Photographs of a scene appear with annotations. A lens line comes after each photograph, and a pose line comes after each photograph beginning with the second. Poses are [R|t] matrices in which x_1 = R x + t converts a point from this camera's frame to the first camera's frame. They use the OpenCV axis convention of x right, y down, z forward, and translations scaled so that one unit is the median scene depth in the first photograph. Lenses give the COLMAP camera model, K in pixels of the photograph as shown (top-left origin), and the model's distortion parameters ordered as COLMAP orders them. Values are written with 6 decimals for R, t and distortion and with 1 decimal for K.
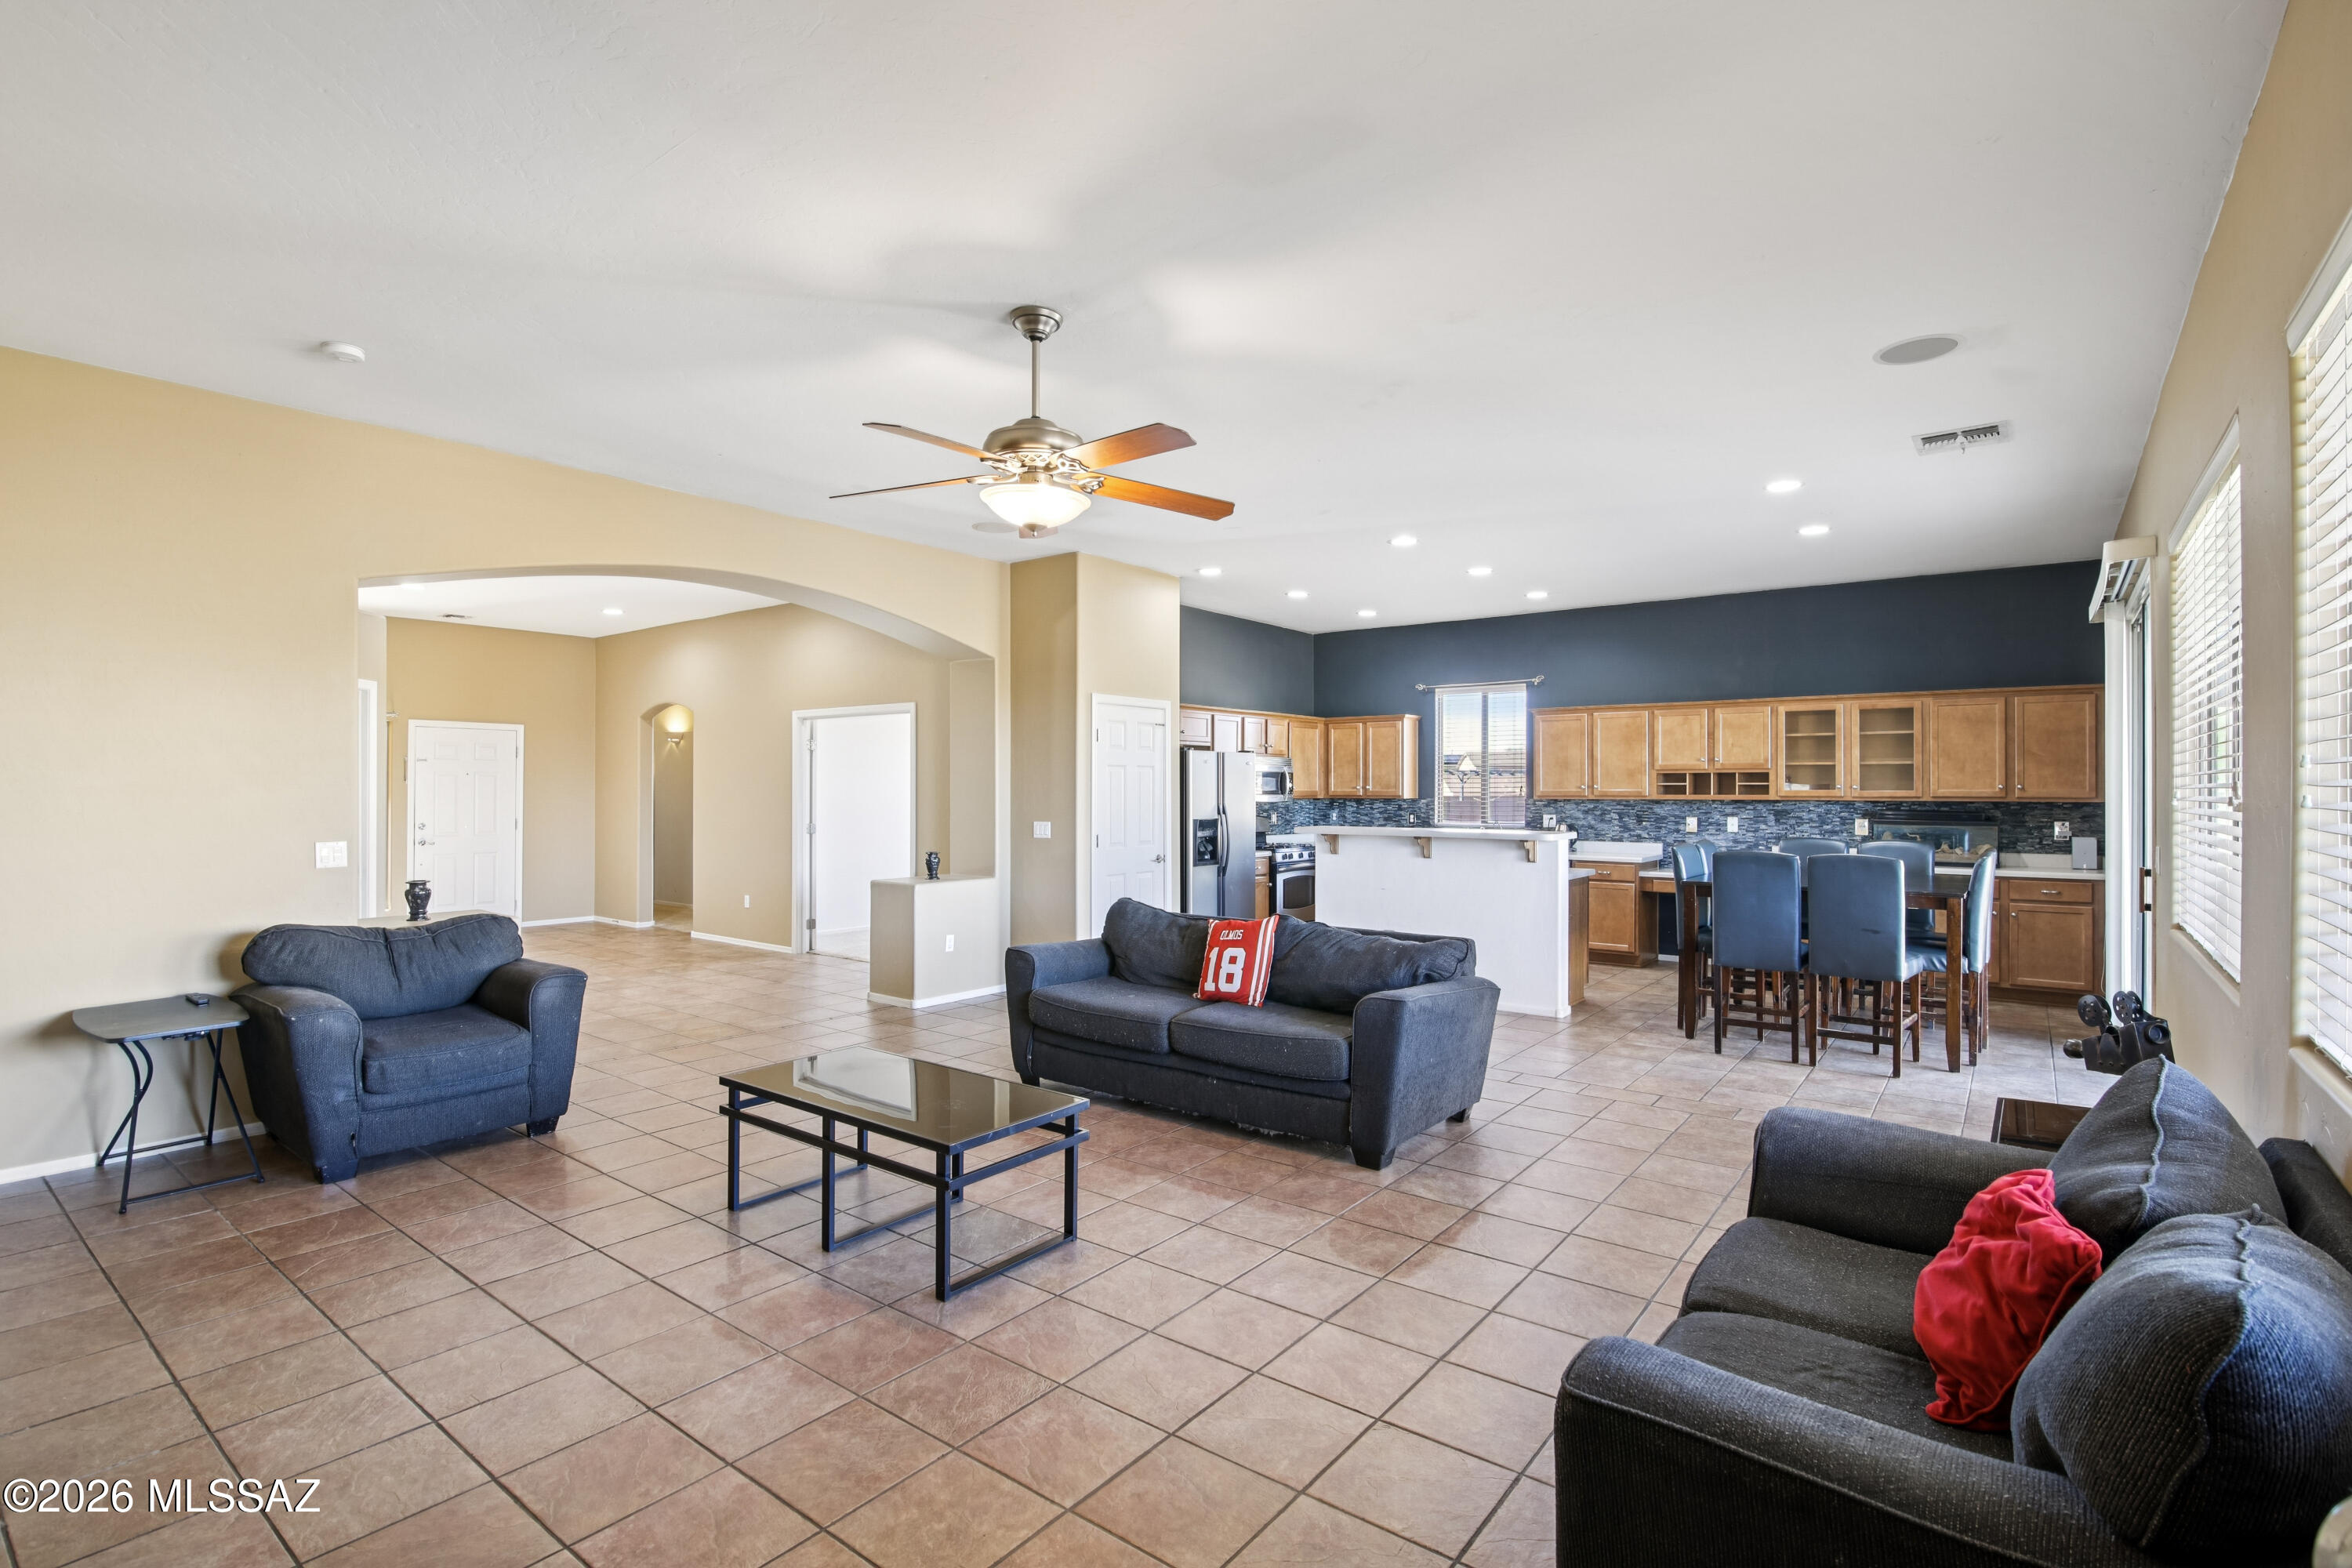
lens RADIAL K [[1105.3, 0, 1168.5], [0, 1105.3, 792.7], [0, 0, 1]] dist [-0.015771, 0.000126]
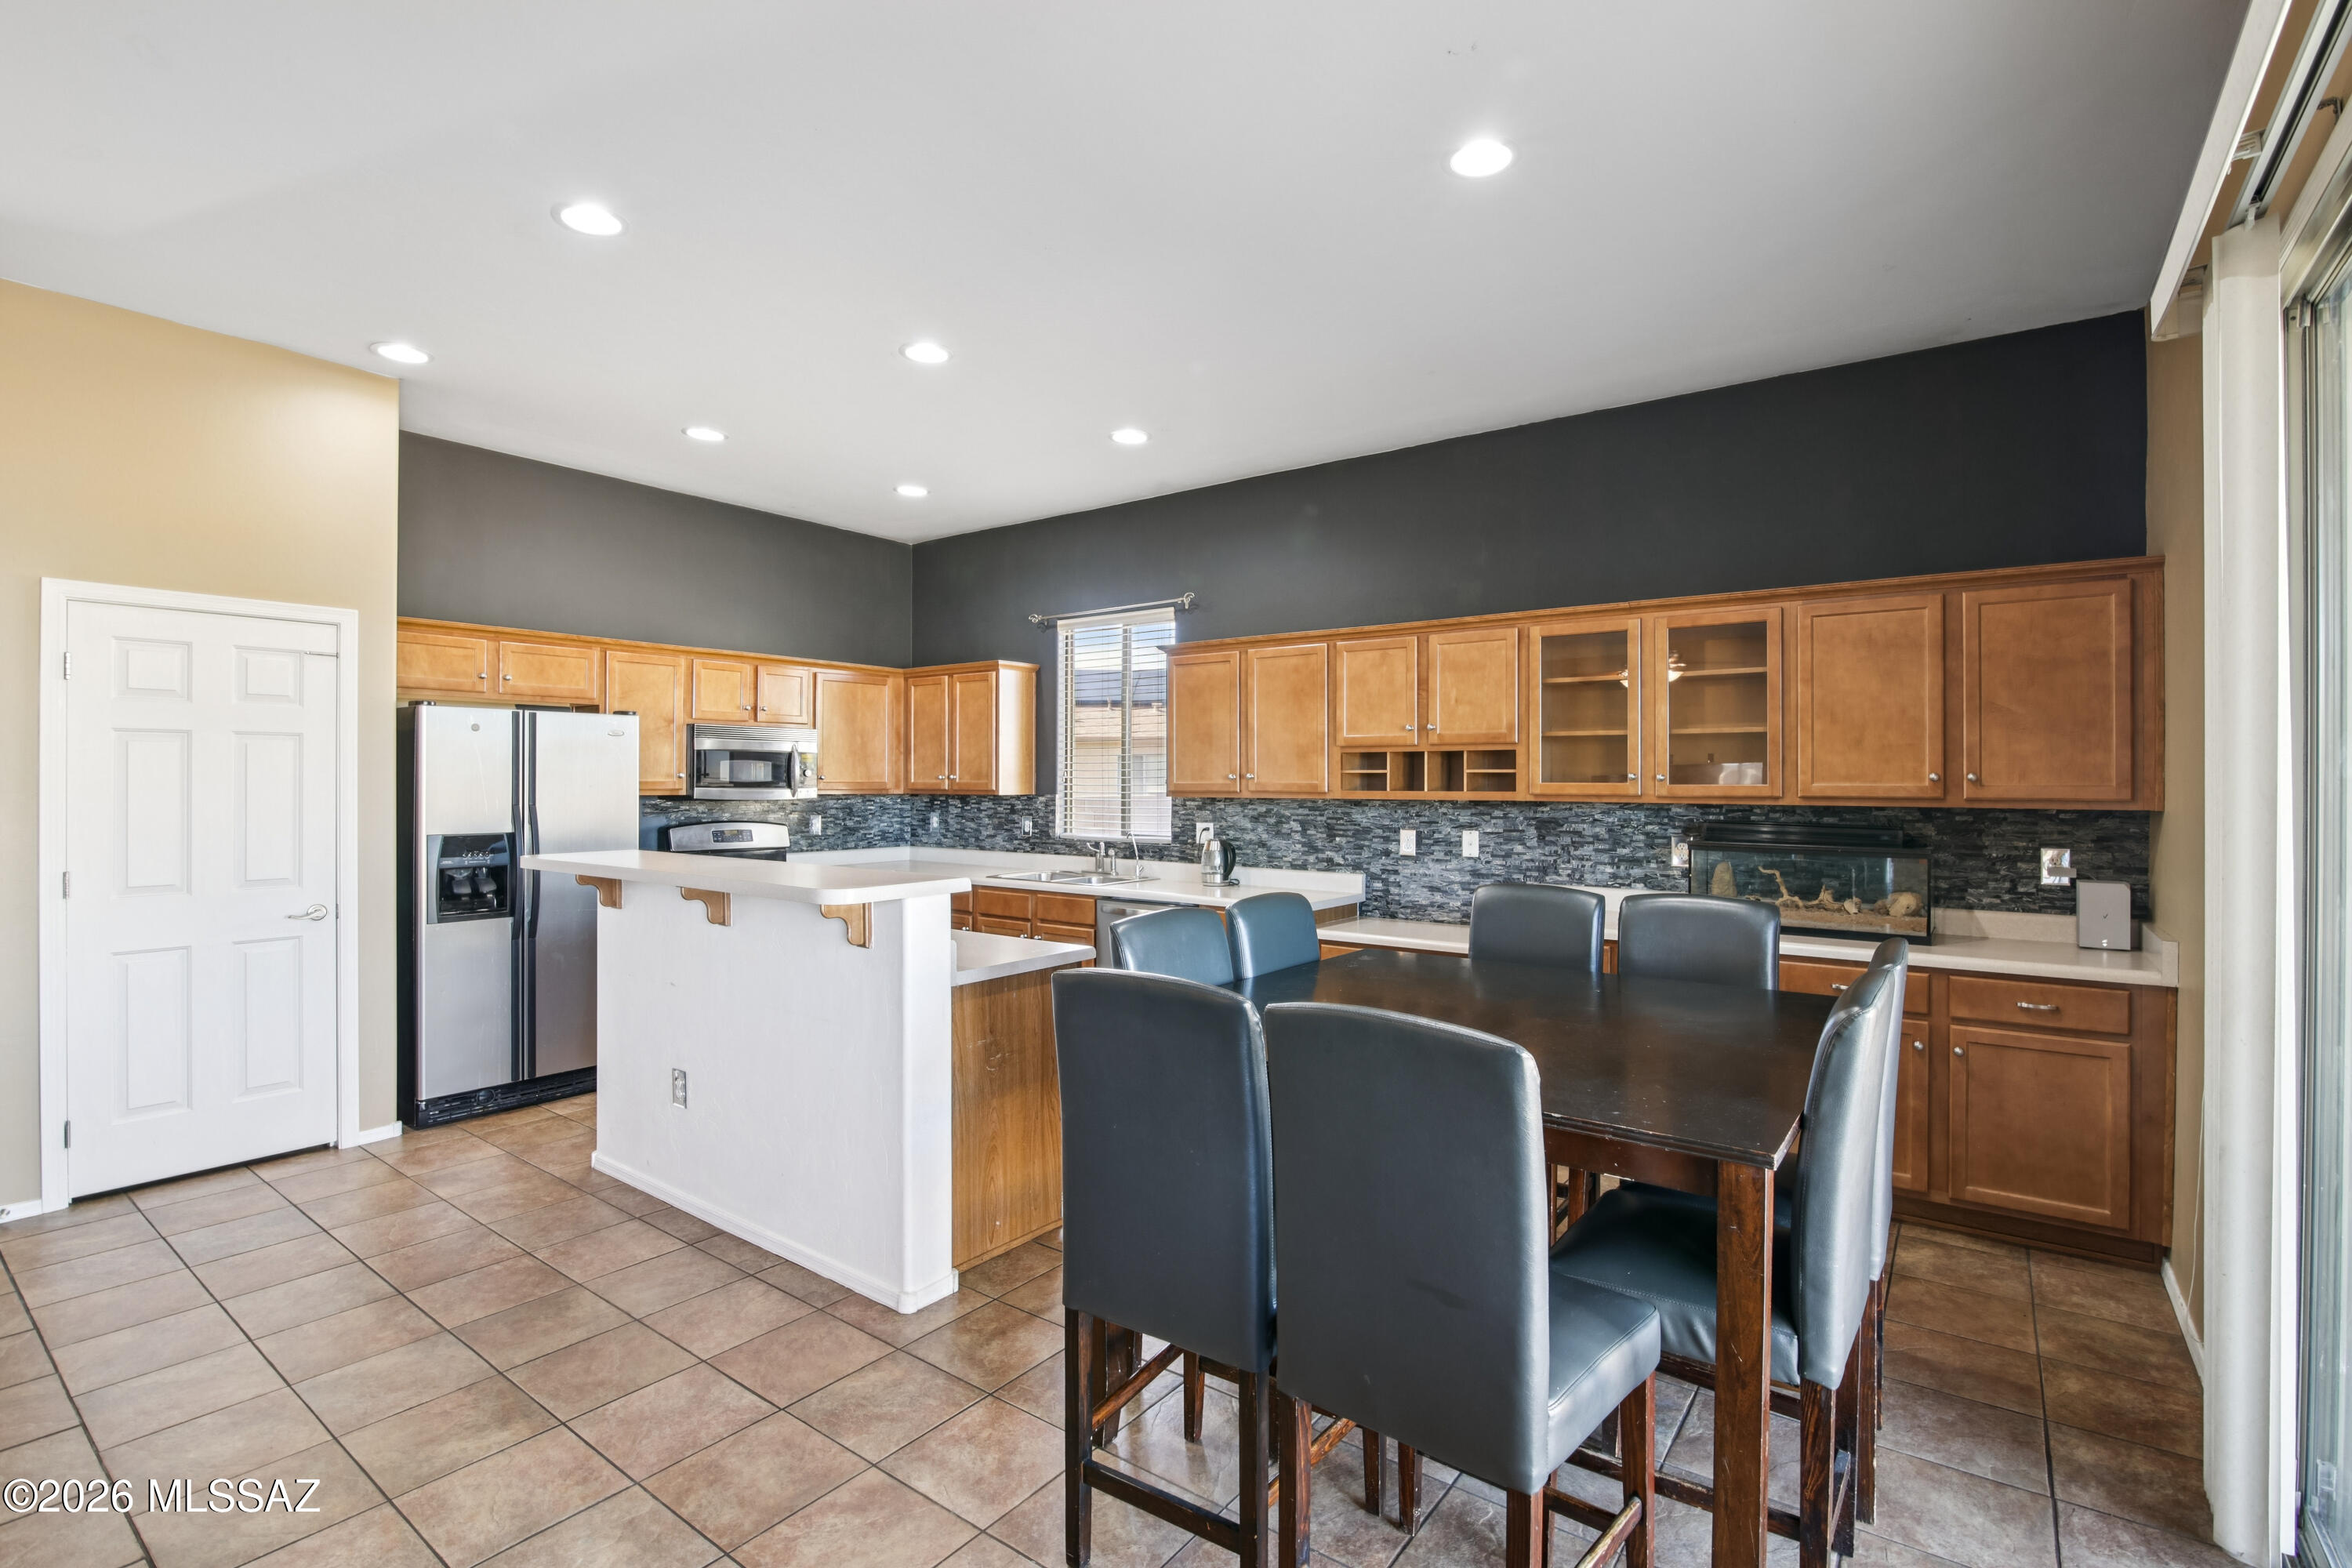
lens RADIAL K [[1081.4, 0, 1176.0], [0, 1081.4, 784.0], [0, 0, 1]] dist [-0.017737, 0.000005]
pose [[0.999801, 0.002107, 0.019848, 0.375960], [-0.002105, 0.999998, -0.000127, -0.001467], [-0.019848, 0.000085, 0.999803, 0.482083]]
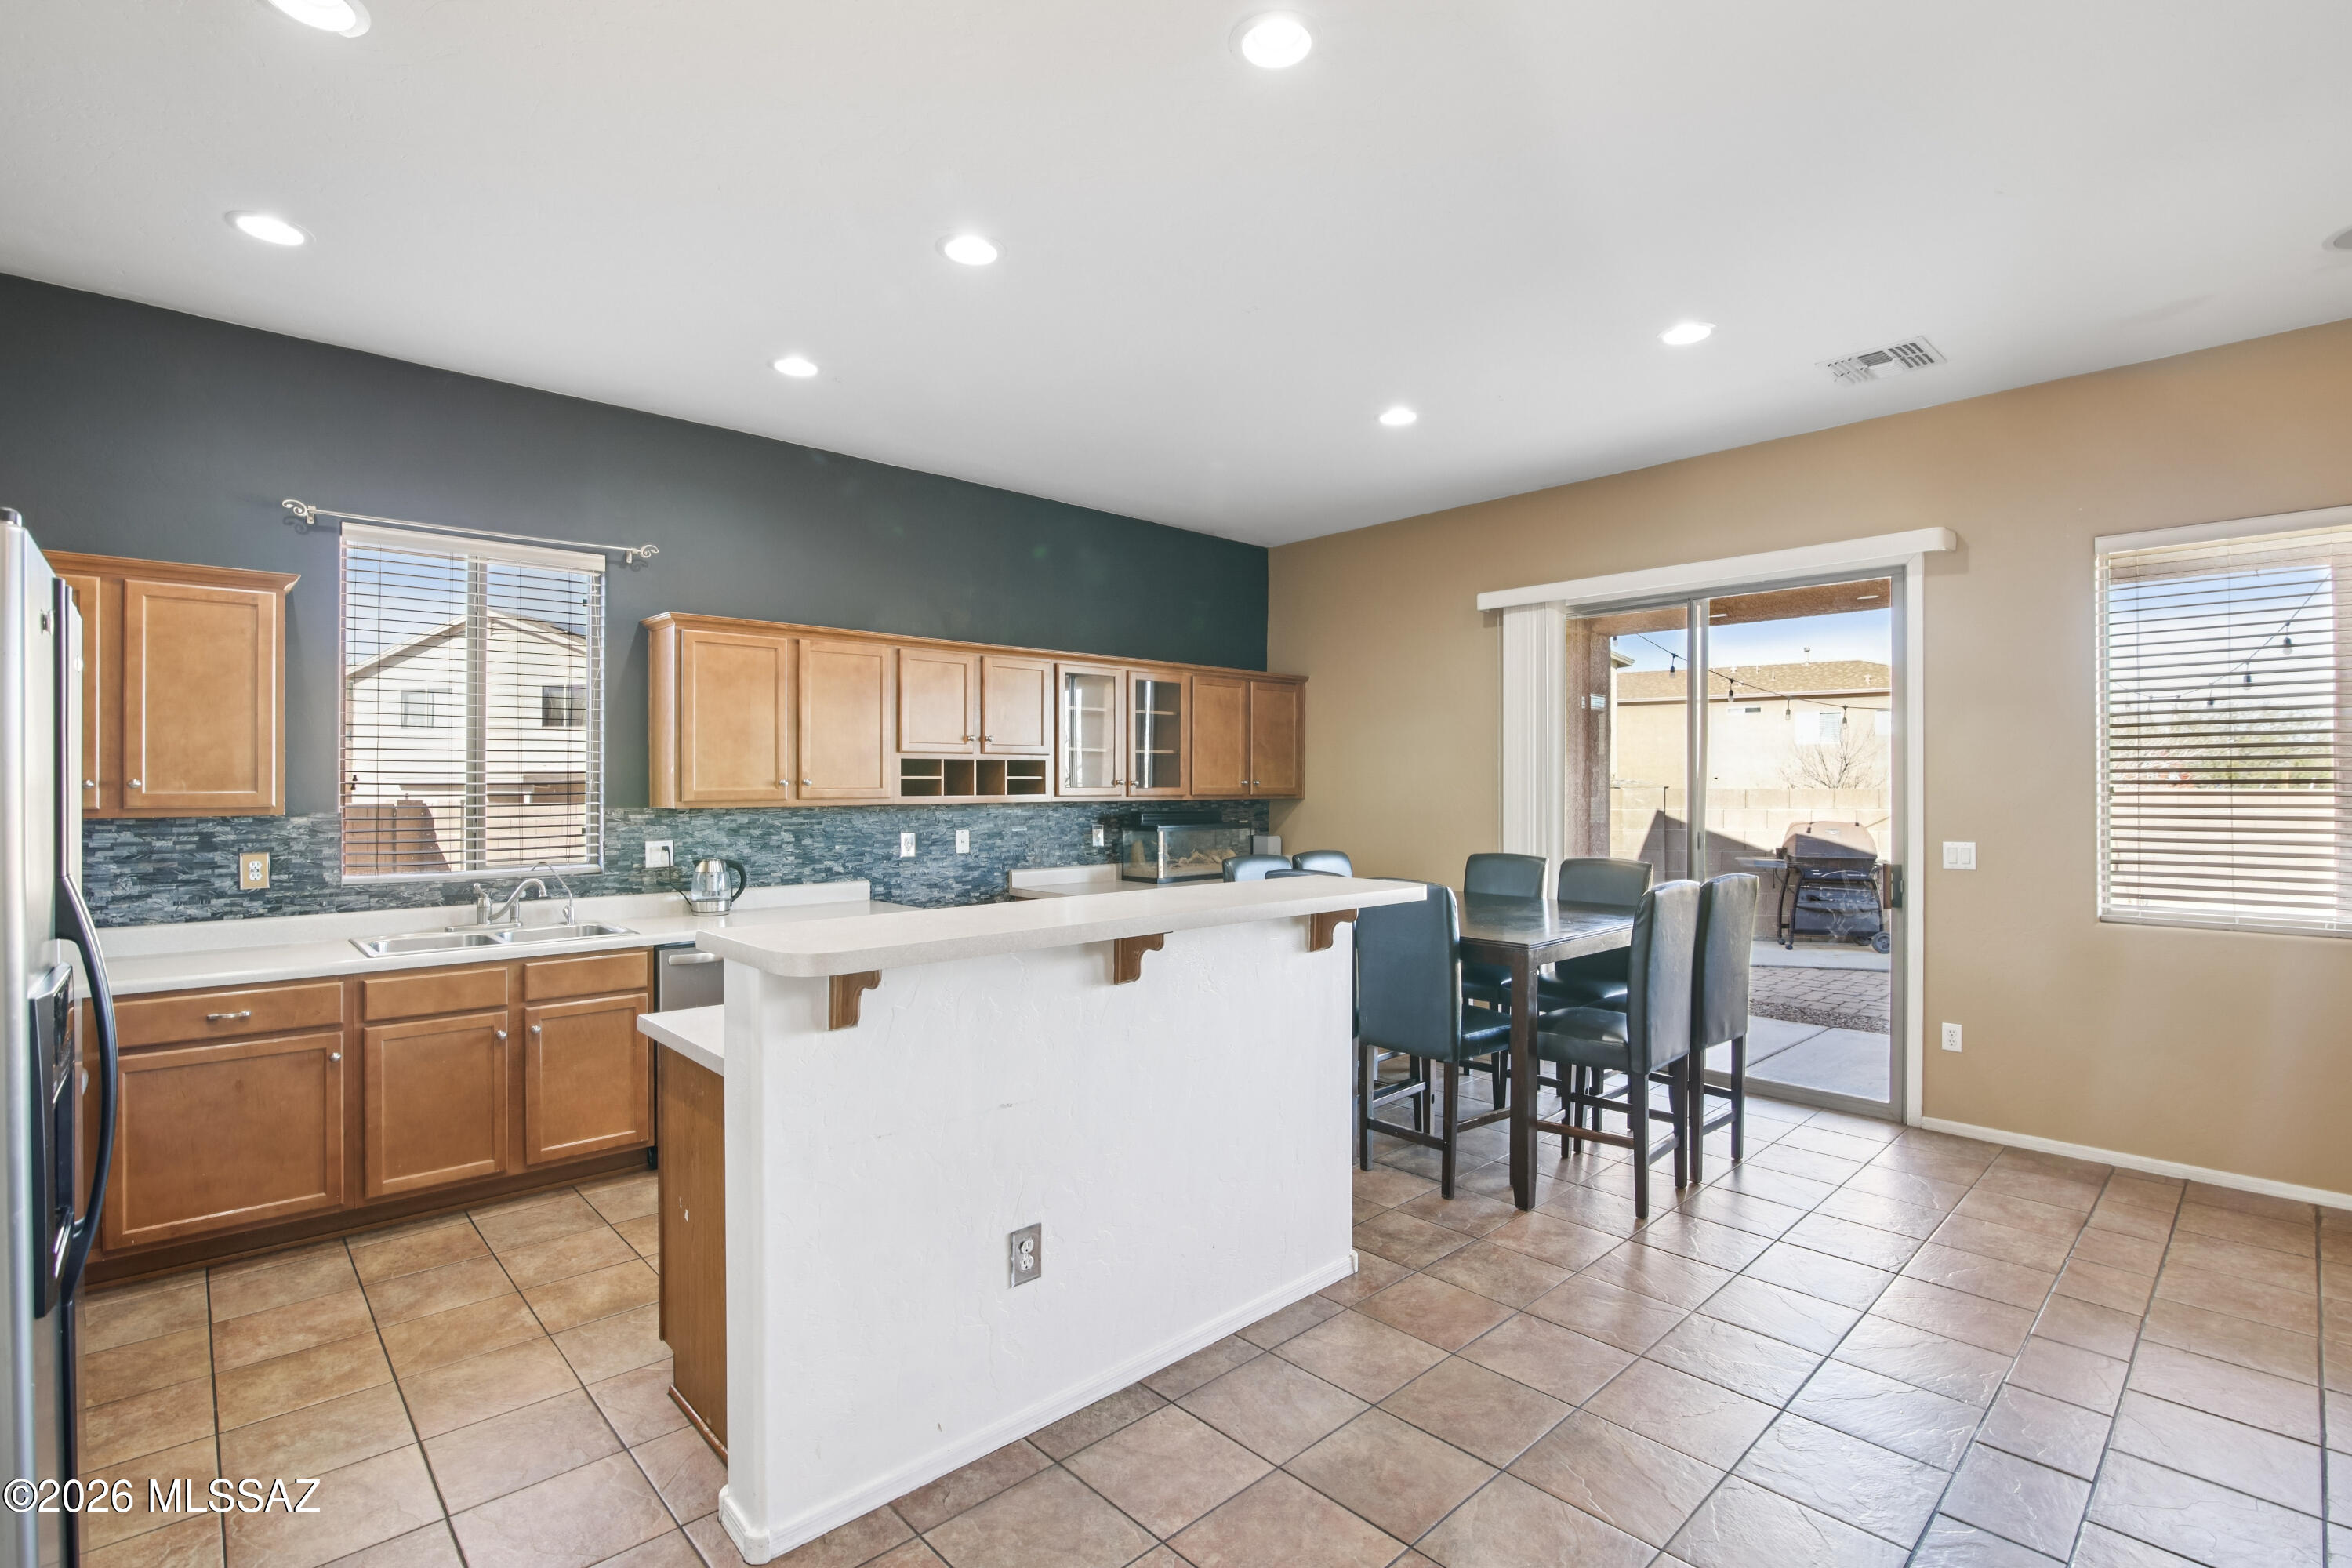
lens RADIAL K [[1081.4, 0, 1176.0], [0, 1081.4, 784.0], [0, 0, 1]] dist [-0.017737, 0.000005]
pose [[0.154626, 0.000060, 0.987973, -0.095906], [0.005309, 0.999986, -0.000892, -0.003568], [-0.987959, 0.005383, 0.154623, 0.836777]]
